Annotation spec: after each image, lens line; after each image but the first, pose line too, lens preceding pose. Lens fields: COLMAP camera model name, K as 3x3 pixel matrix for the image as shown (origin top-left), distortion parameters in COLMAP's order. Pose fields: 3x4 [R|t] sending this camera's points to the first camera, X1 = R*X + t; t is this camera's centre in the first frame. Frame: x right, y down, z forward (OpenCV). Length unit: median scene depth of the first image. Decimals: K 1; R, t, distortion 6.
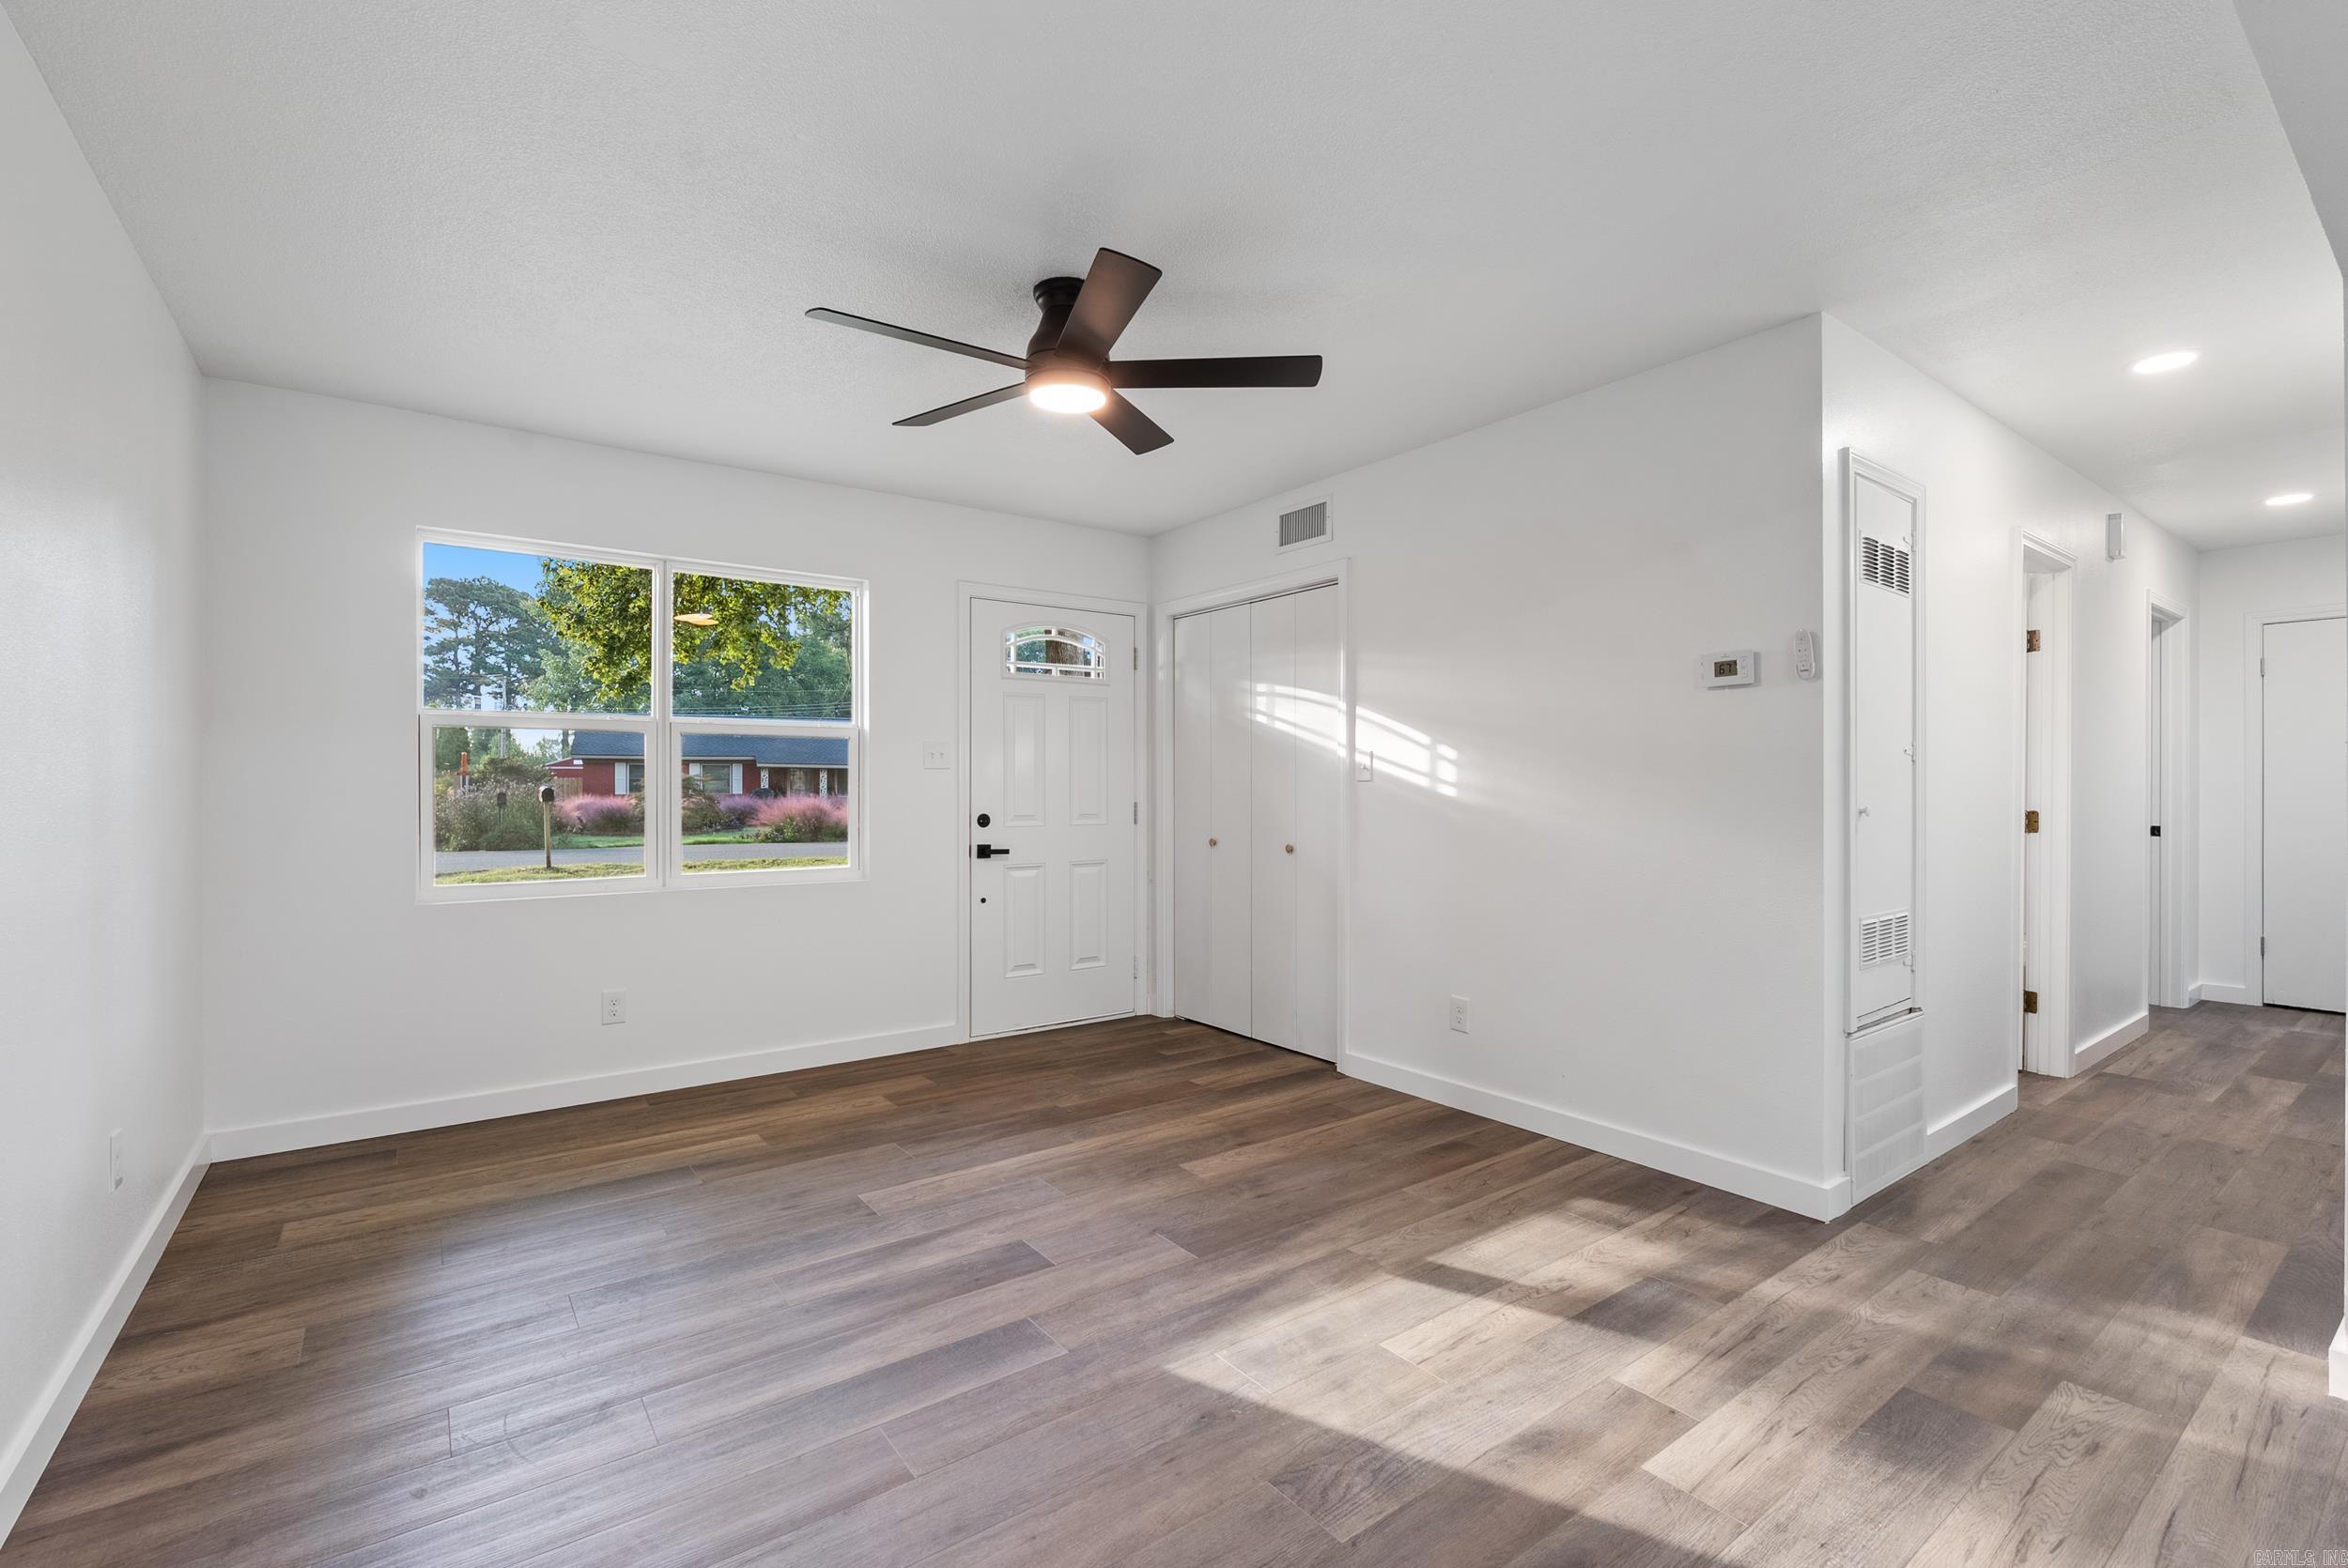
lens RADIAL K [[1035.8, 0, 1174.0], [0, 1035.8, 784.0], [0, 0, 1]] dist [-0.004151, -0.000064]
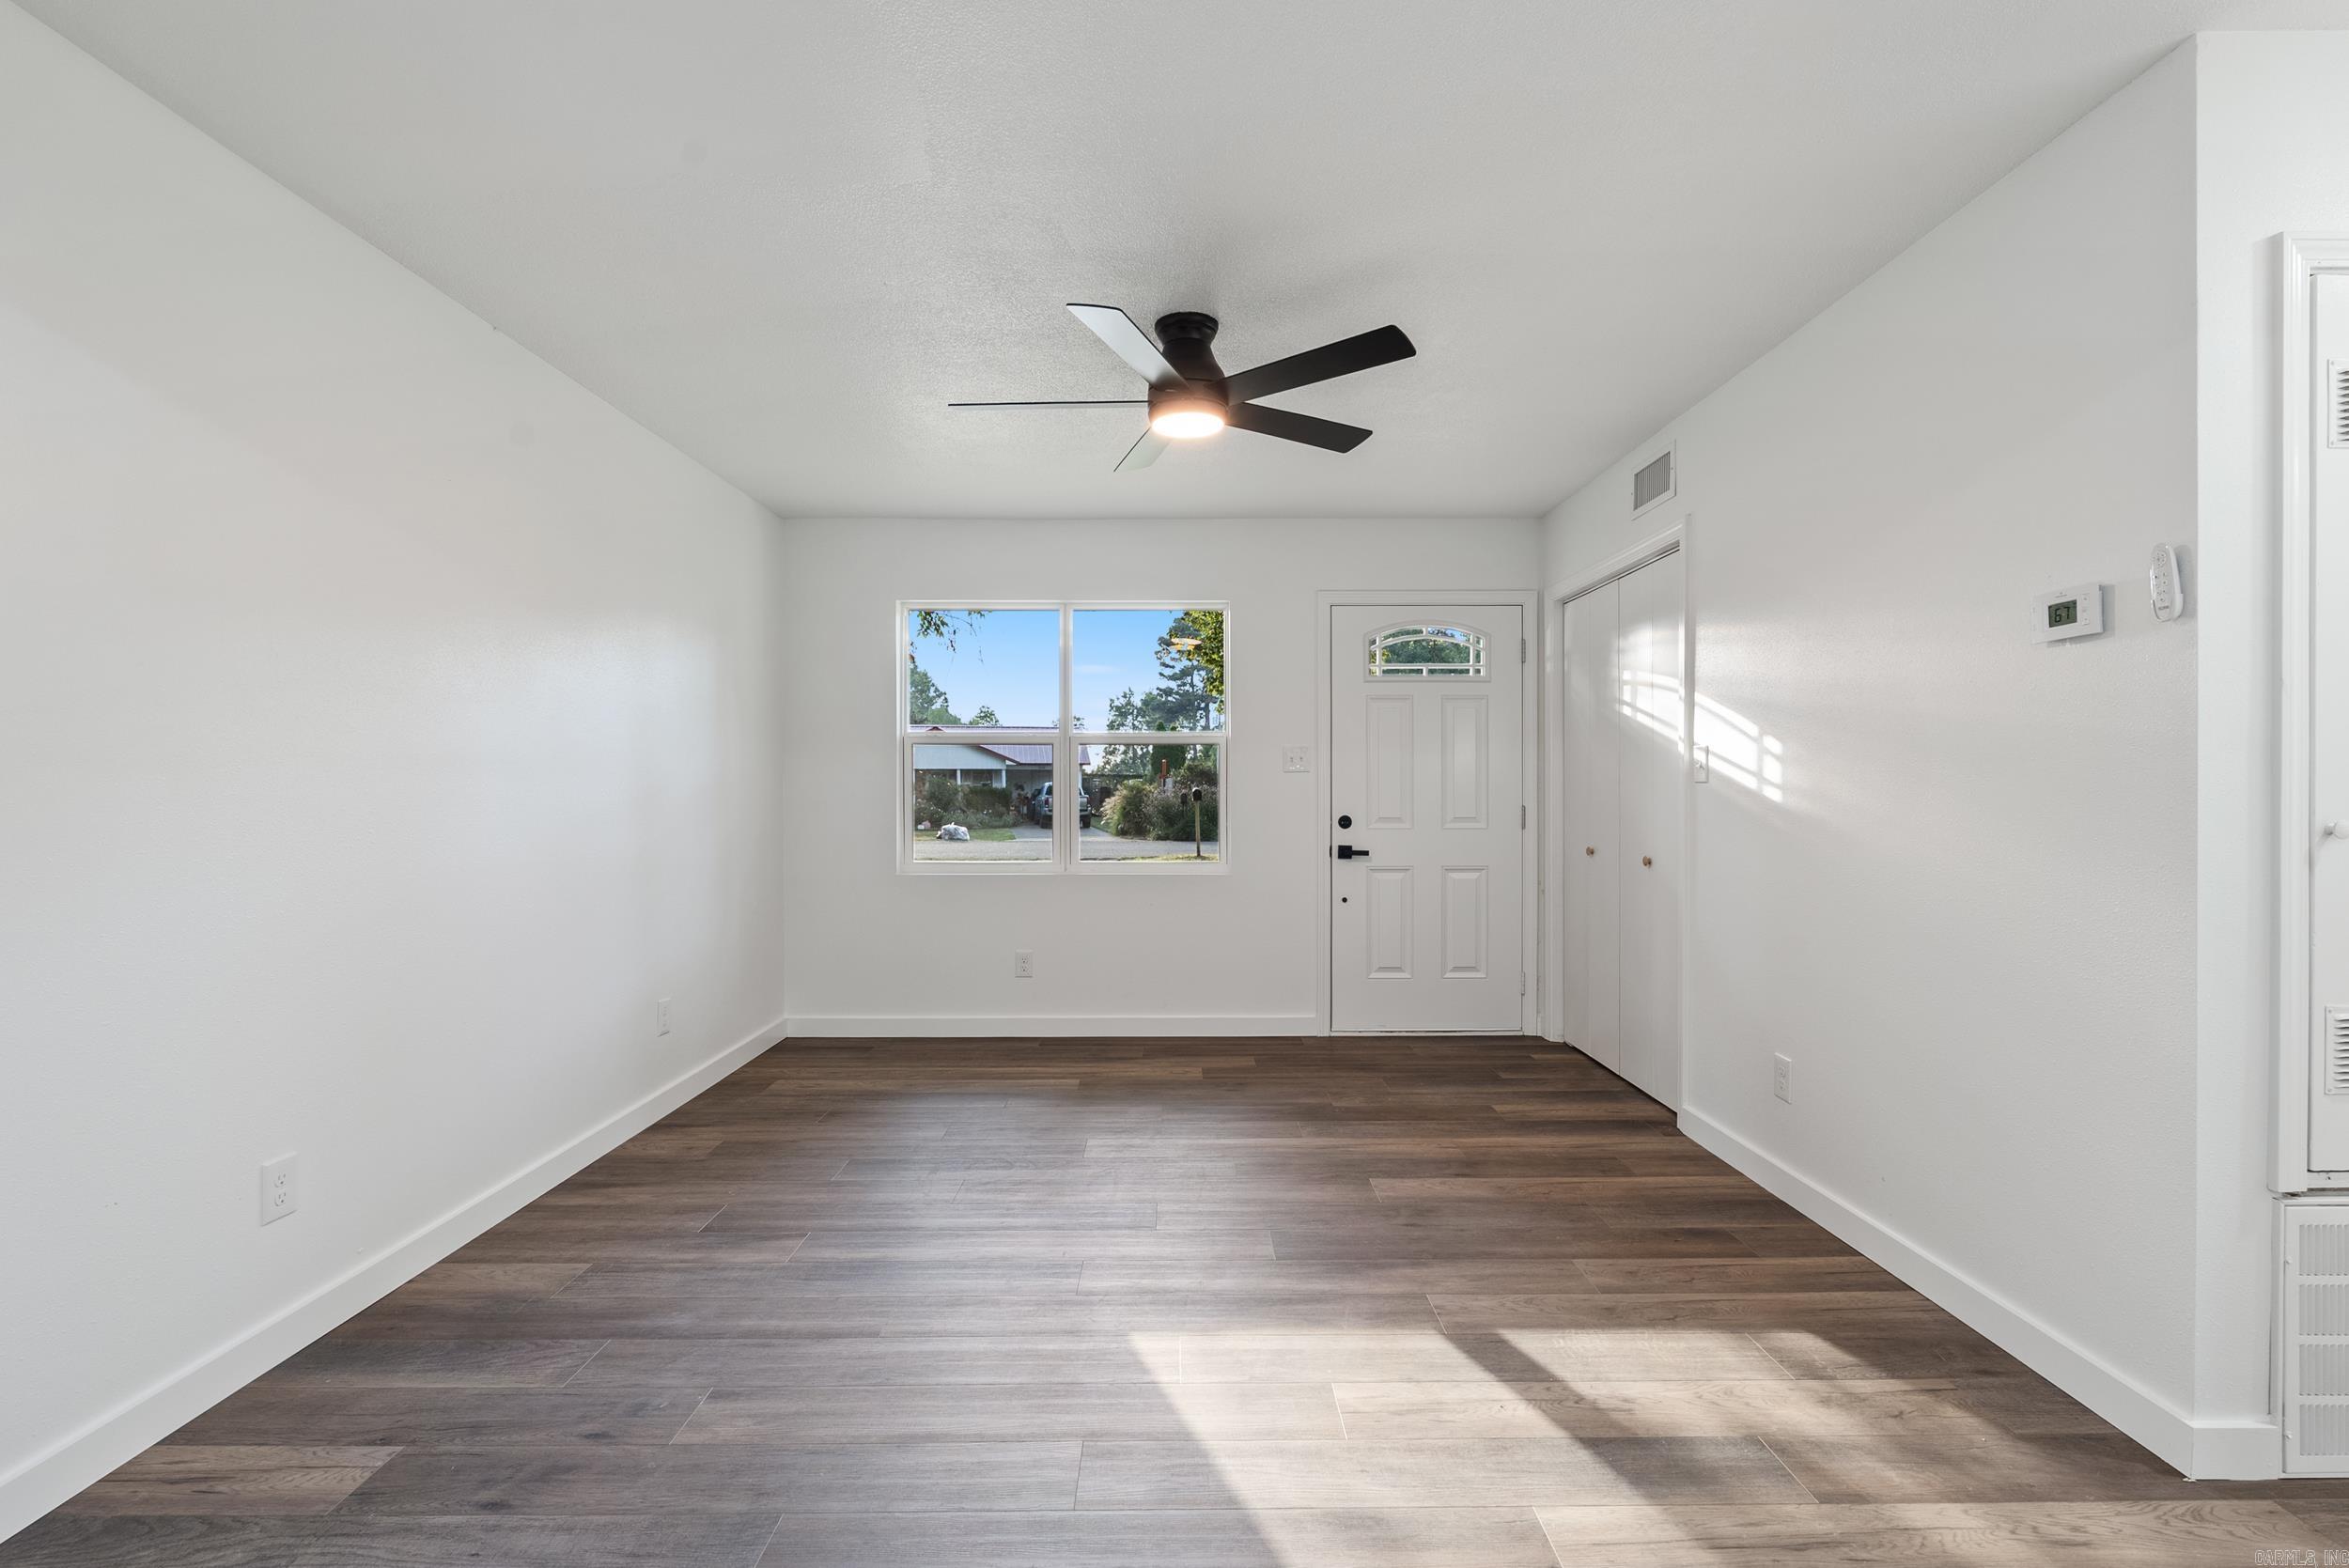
lens RADIAL K [[1042.5, 0, 1177.3], [0, 1042.5, 791.4], [0, 0, 1]] dist [-0.002738, 0.000120]
pose [[0.804634, 0.000571, -0.593770, 0.387211], [0.003357, 0.999979, 0.005511, -0.001597], [0.593761, -0.006428, 0.804616, 0.093660]]
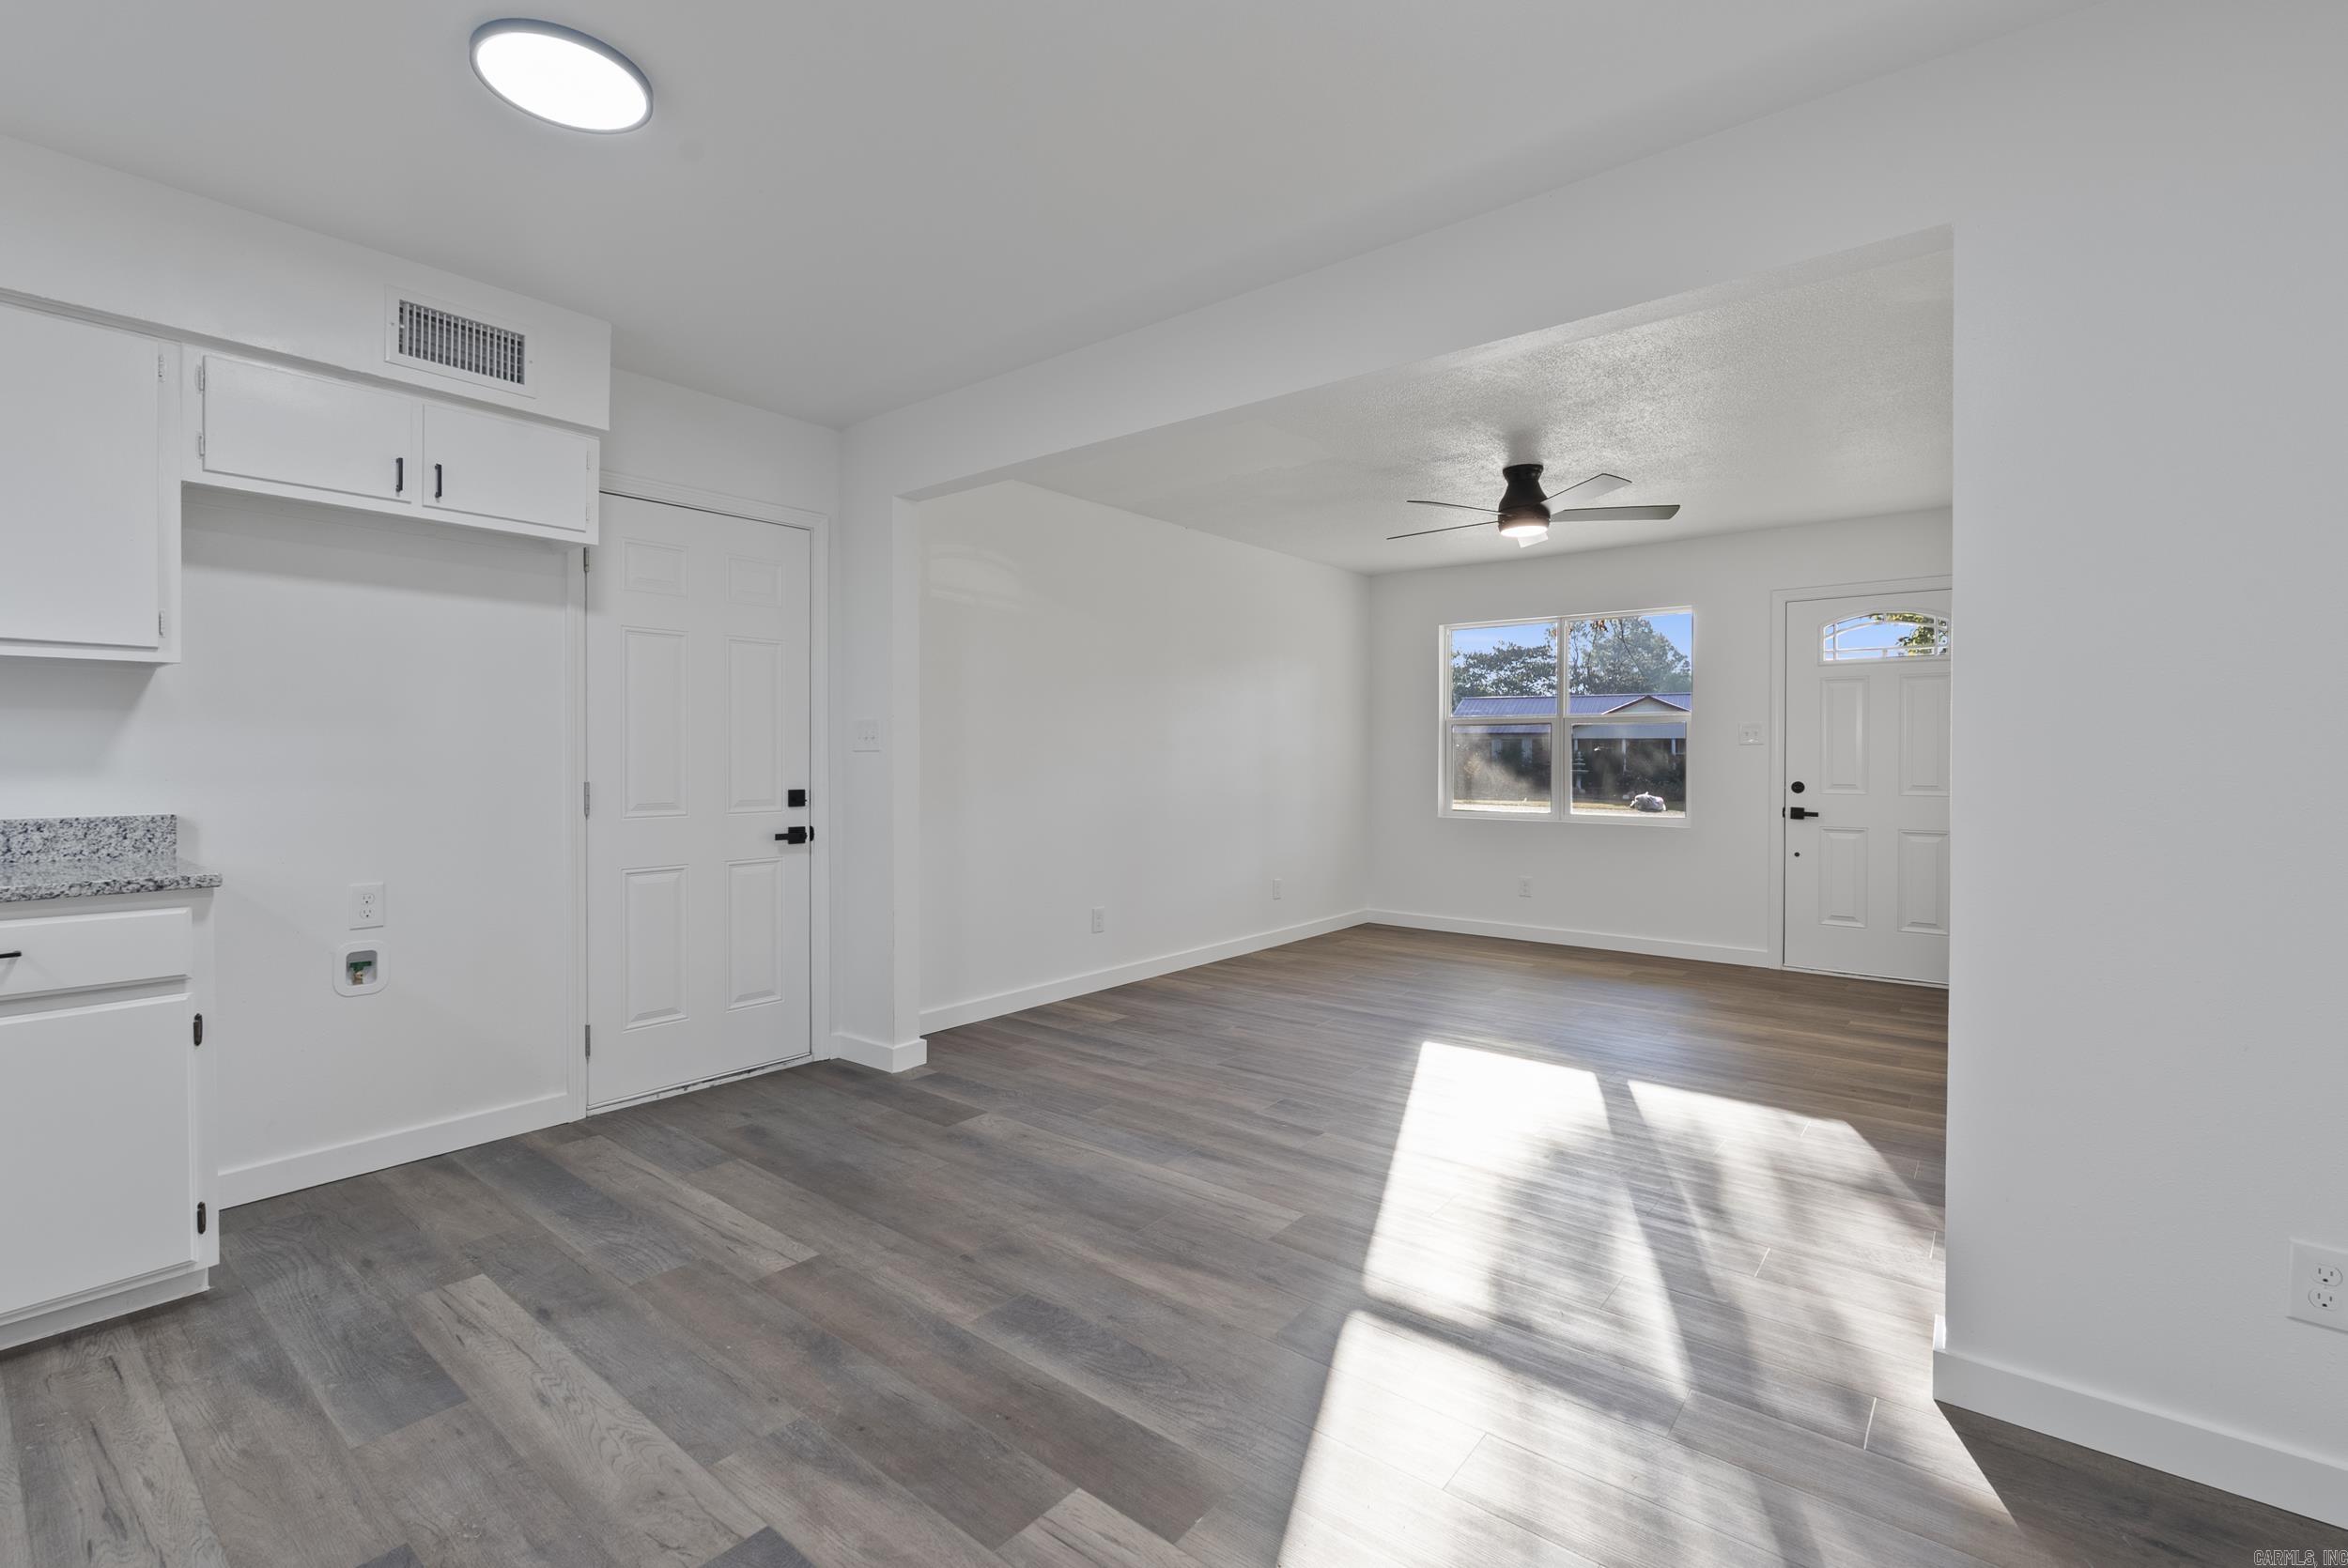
lens RADIAL K [[1040.2, 0, 1172.6], [0, 1040.2, 759.2], [0, 0, 1]] dist [-0.002824, -0.000795]
pose [[0.245366, 0.002295, -0.969428, 1.048620], [0.000363, 0.999997, 0.002459, -0.000715], [0.969430, -0.000955, 0.245365, 0.010493]]
